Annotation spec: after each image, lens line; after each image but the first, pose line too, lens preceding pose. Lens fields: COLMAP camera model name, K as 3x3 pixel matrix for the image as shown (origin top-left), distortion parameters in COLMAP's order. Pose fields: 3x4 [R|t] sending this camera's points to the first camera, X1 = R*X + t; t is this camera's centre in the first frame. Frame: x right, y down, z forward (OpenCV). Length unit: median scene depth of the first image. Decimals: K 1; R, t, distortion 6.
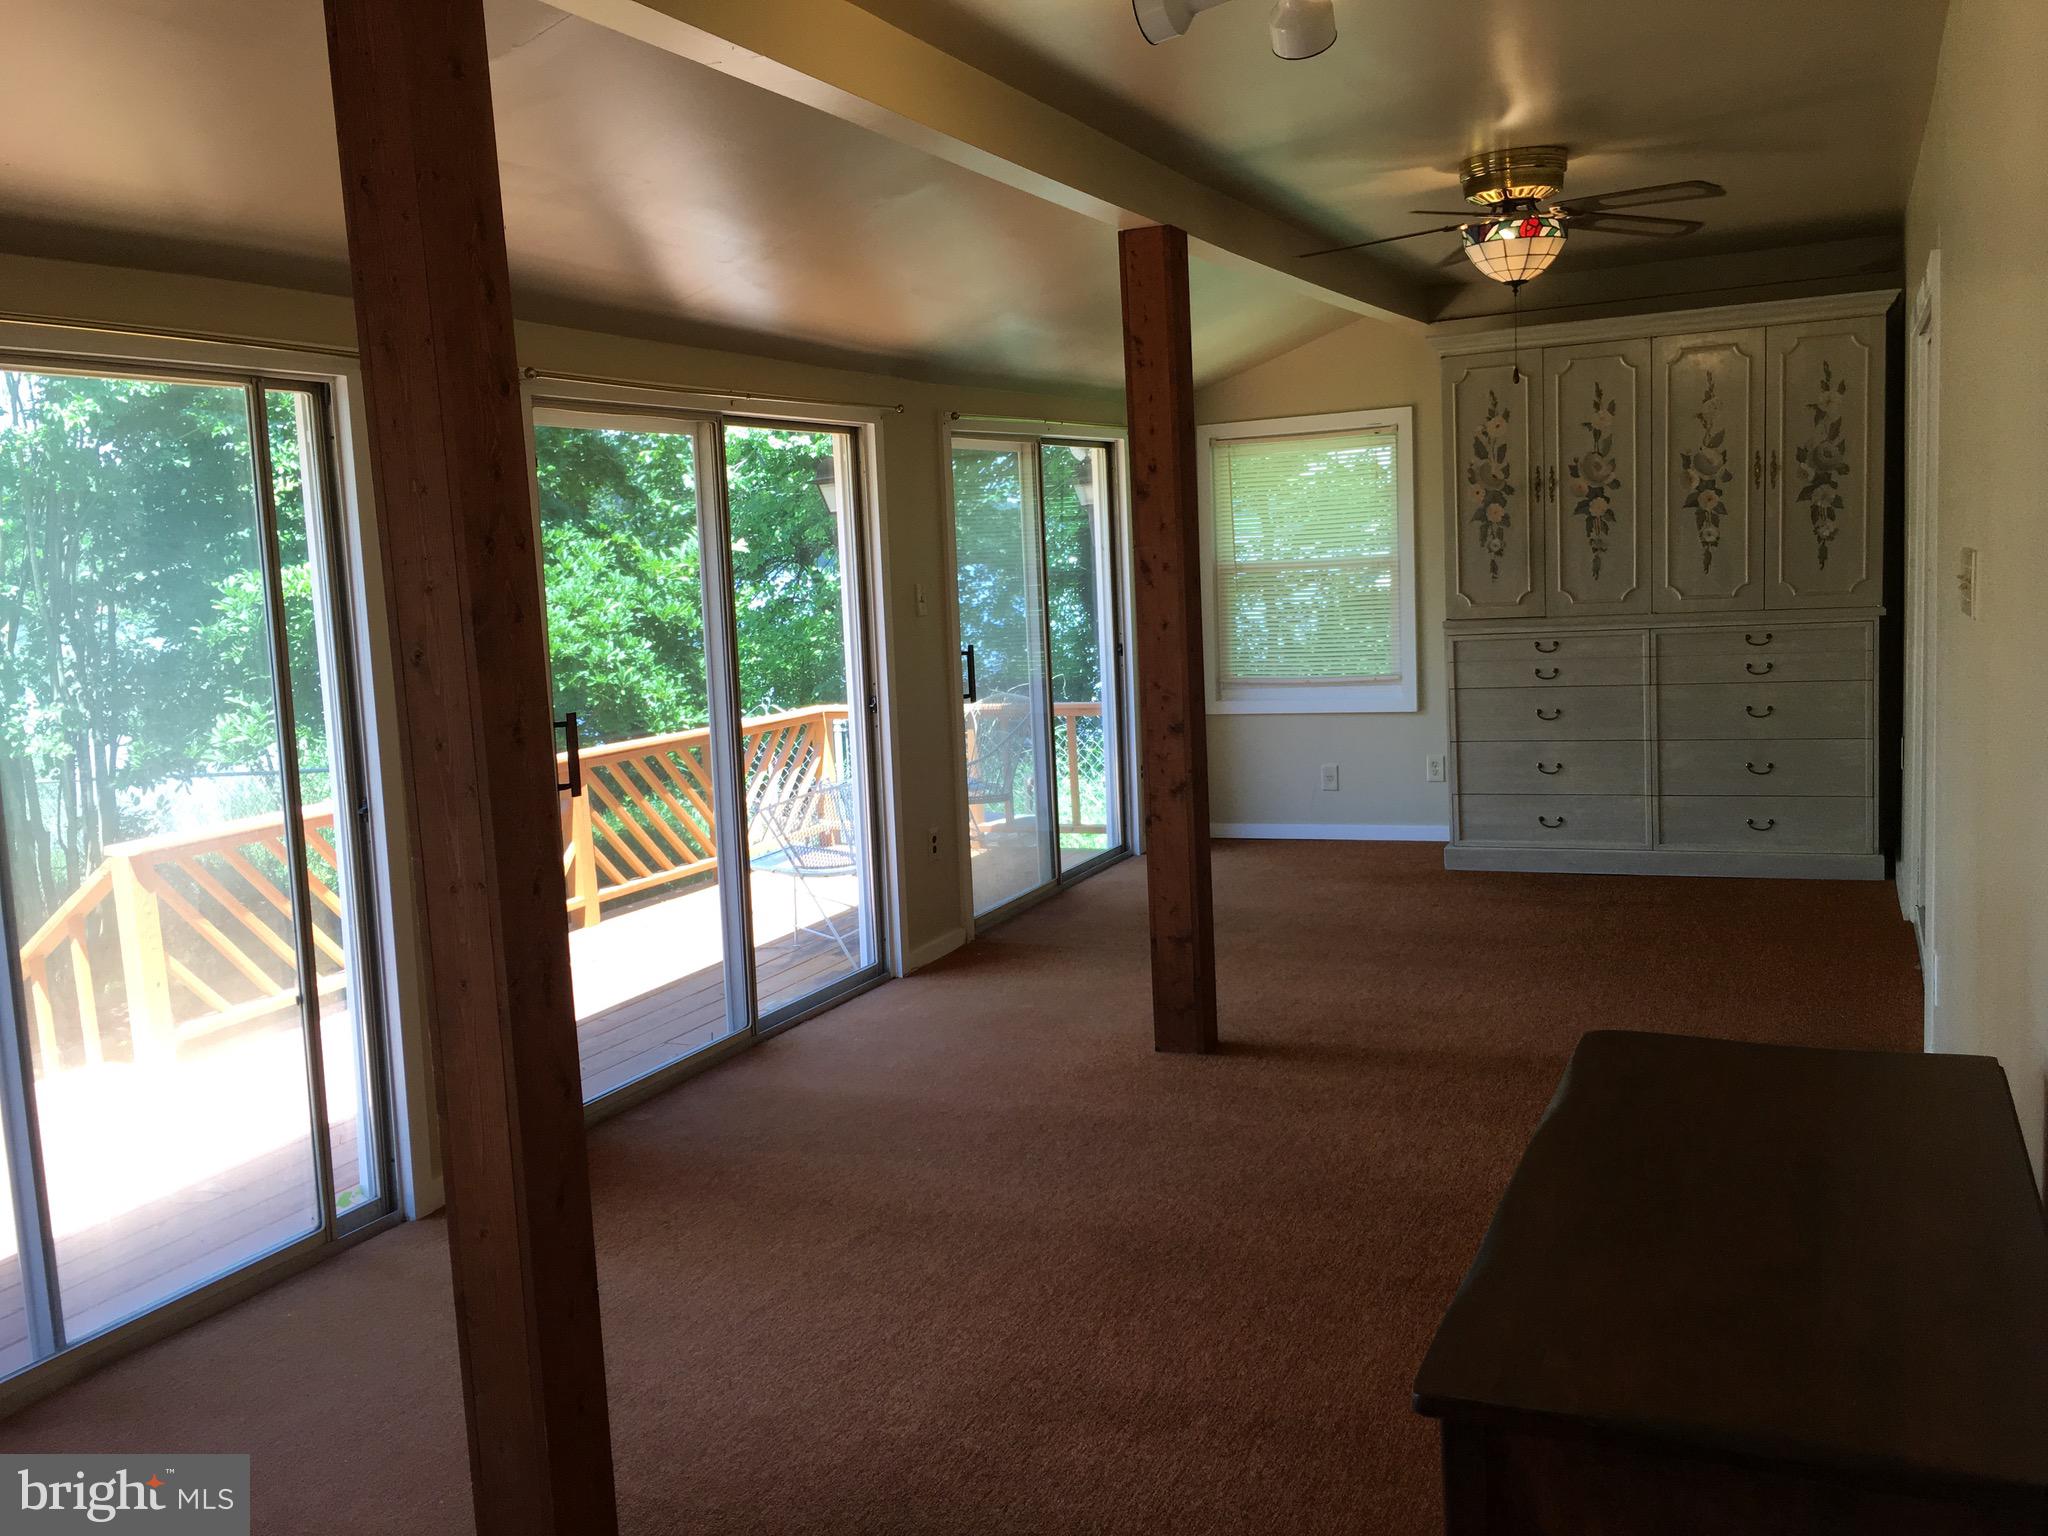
lens RADIAL K [[1718.2, 0, 1022.8], [0, 1718.2, 757.6], [0, 0, 1]] dist [0.058748, -0.113142]
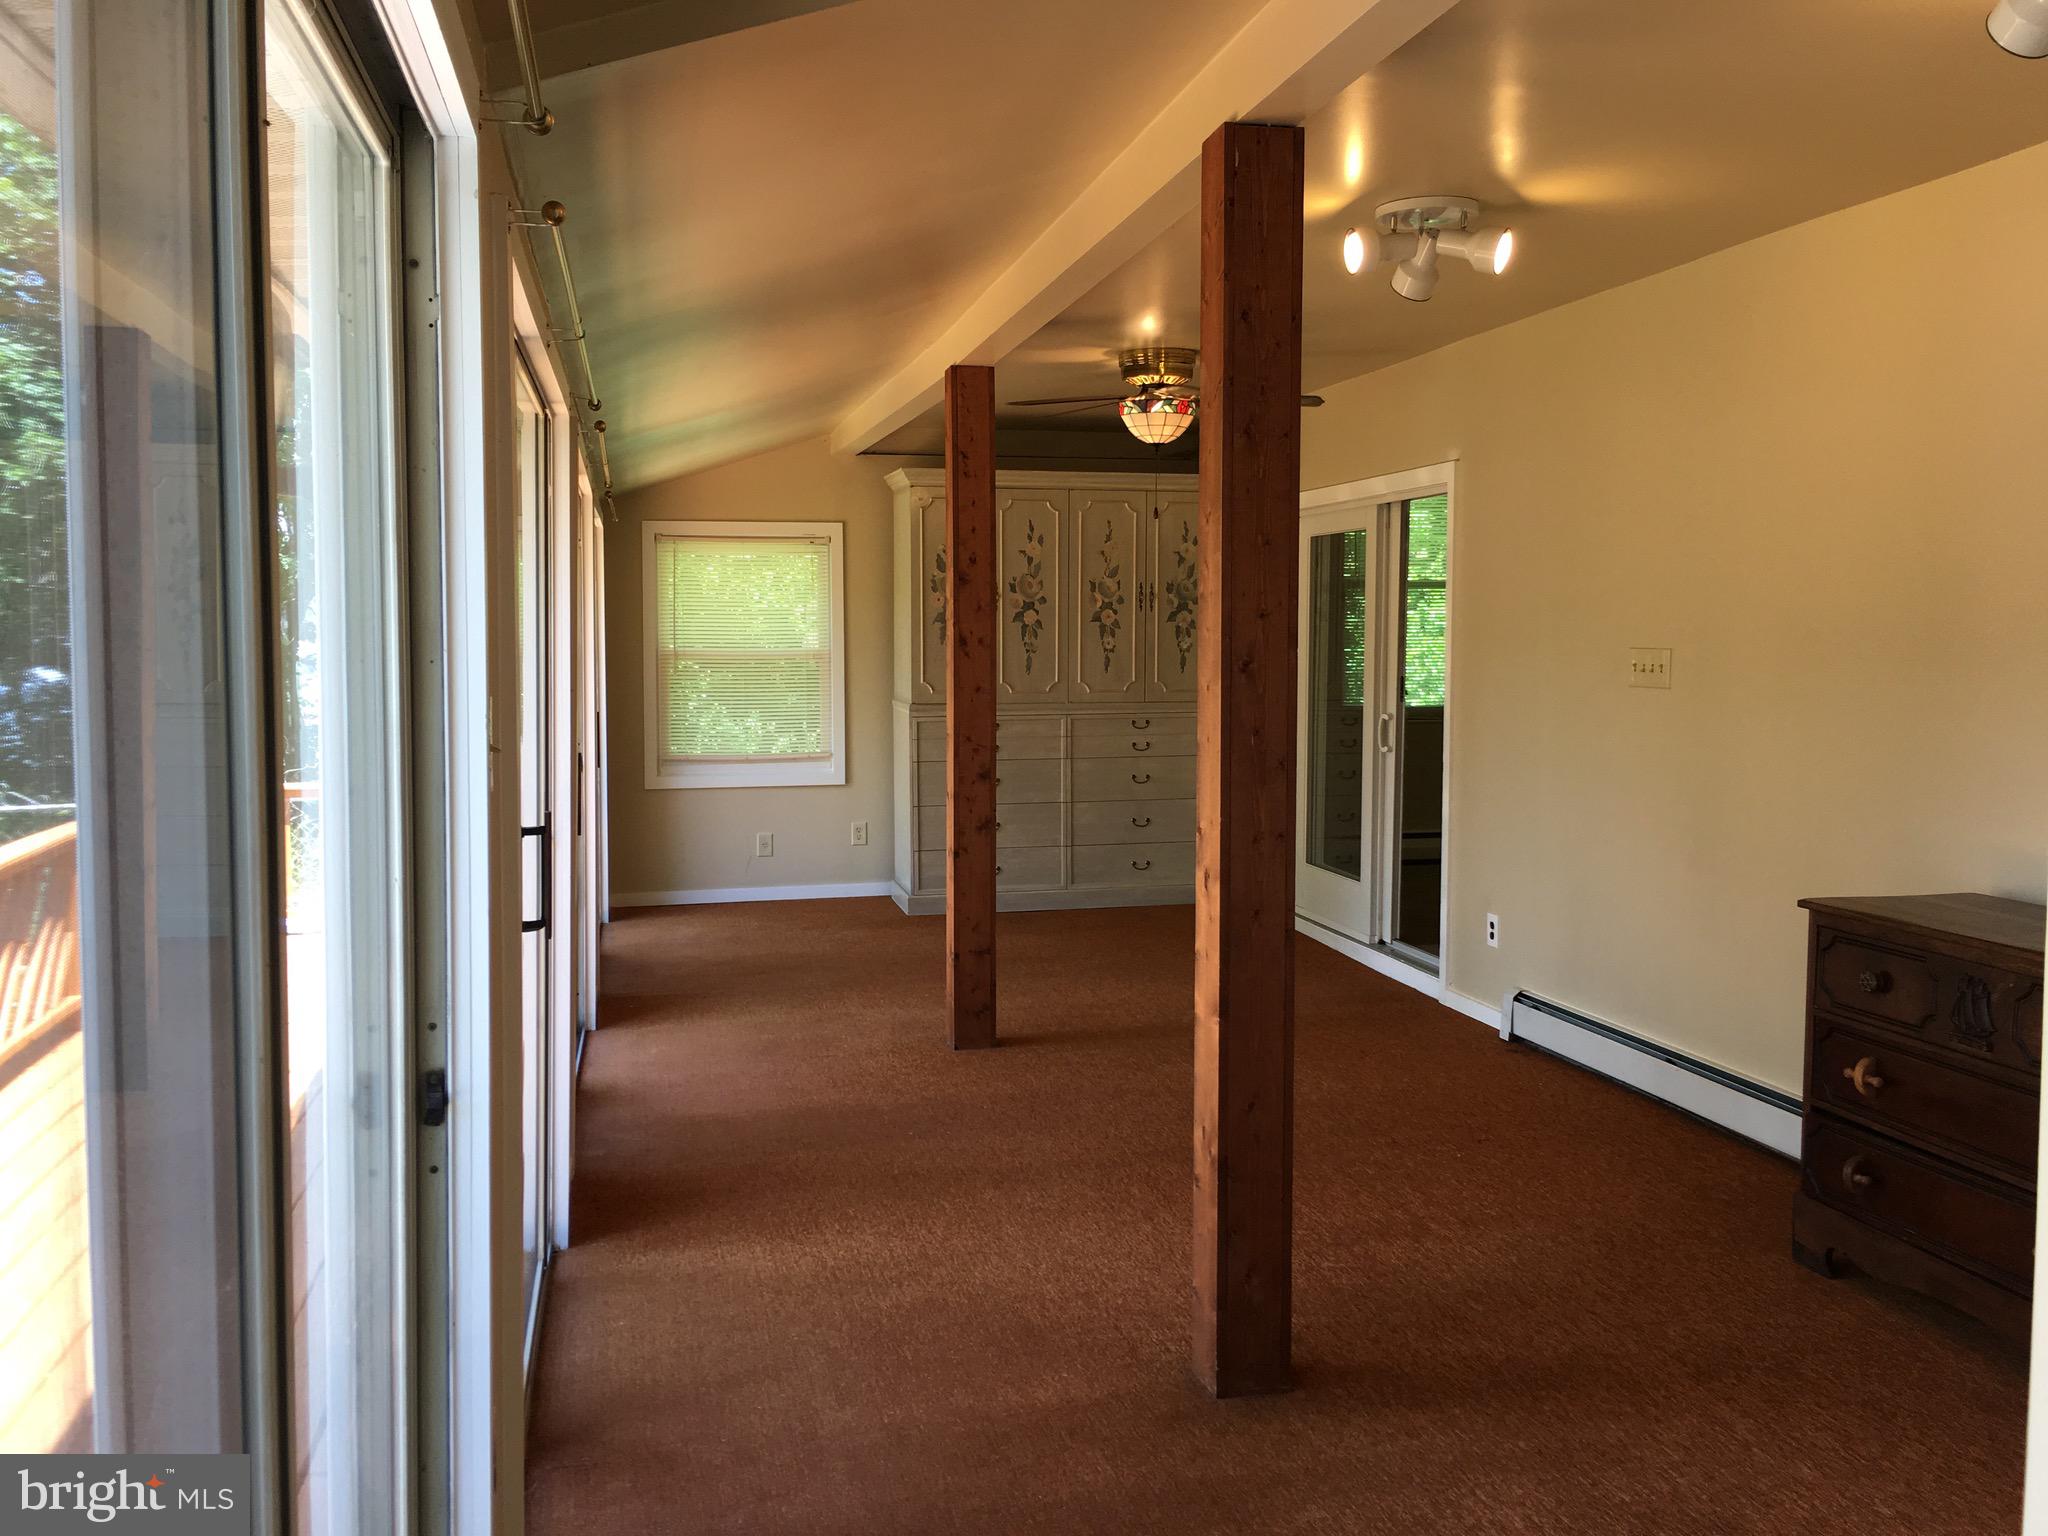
lens RADIAL K [[1718.2, 0, 1022.8], [0, 1718.2, 757.6], [0, 0, 1]] dist [0.058748, -0.113142]
pose [[0.789857, 0.009553, 0.613217, -0.449455], [0.031834, 0.997892, -0.056550, 0.028523], [-0.612464, 0.064188, 0.787888, 0.022321]]
